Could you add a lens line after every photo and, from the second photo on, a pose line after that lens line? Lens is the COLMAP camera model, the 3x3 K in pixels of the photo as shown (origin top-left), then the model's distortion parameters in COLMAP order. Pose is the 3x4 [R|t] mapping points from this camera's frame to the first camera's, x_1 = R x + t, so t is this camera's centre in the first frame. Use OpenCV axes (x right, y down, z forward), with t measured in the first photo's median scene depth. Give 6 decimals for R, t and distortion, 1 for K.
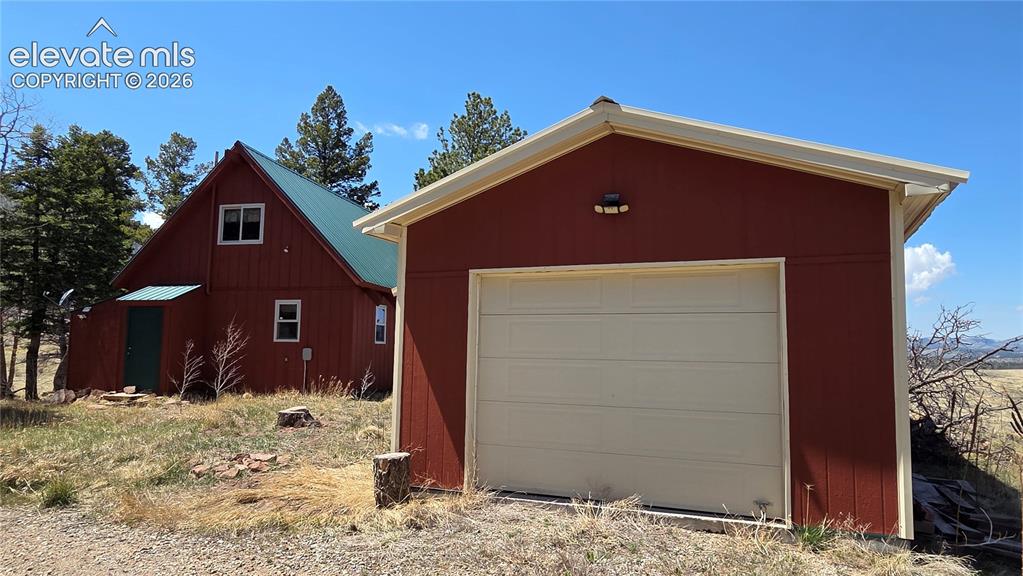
lens RADIAL K [[634.4, 0, 513.0], [0, 634.4, 291.7], [0, 0, 1]] dist [0.007339, -0.004562]
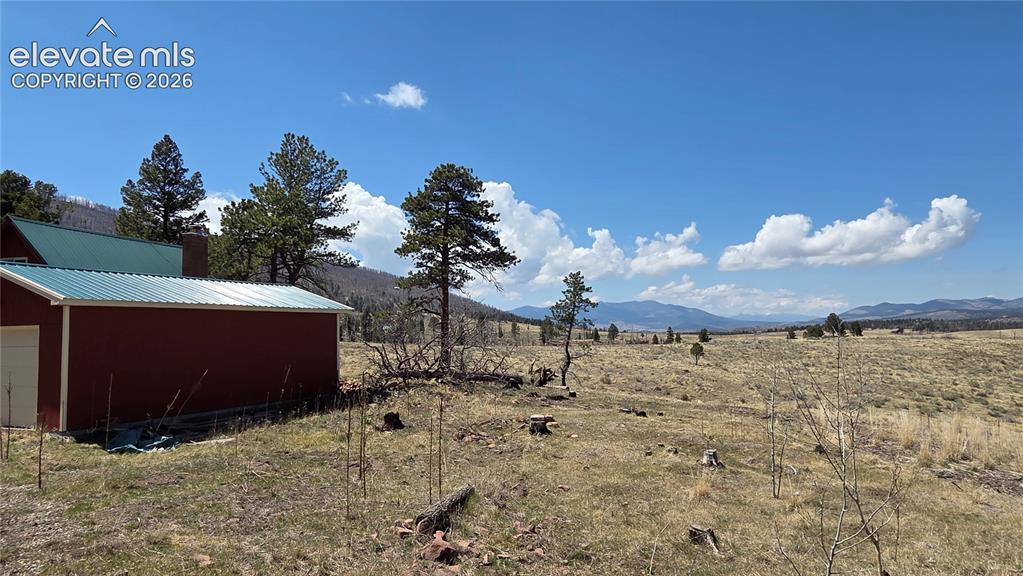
lens RADIAL K [[634.4, 0, 504.1], [0, 634.4, 288.1], [0, 0, 1]] dist [0.007339, -0.004562]
pose [[0.999172, -0.033517, -0.023066, 0.753016], [0.034182, 0.998994, 0.029023, -0.069029], [0.022070, -0.029787, 0.999313, -0.467740]]
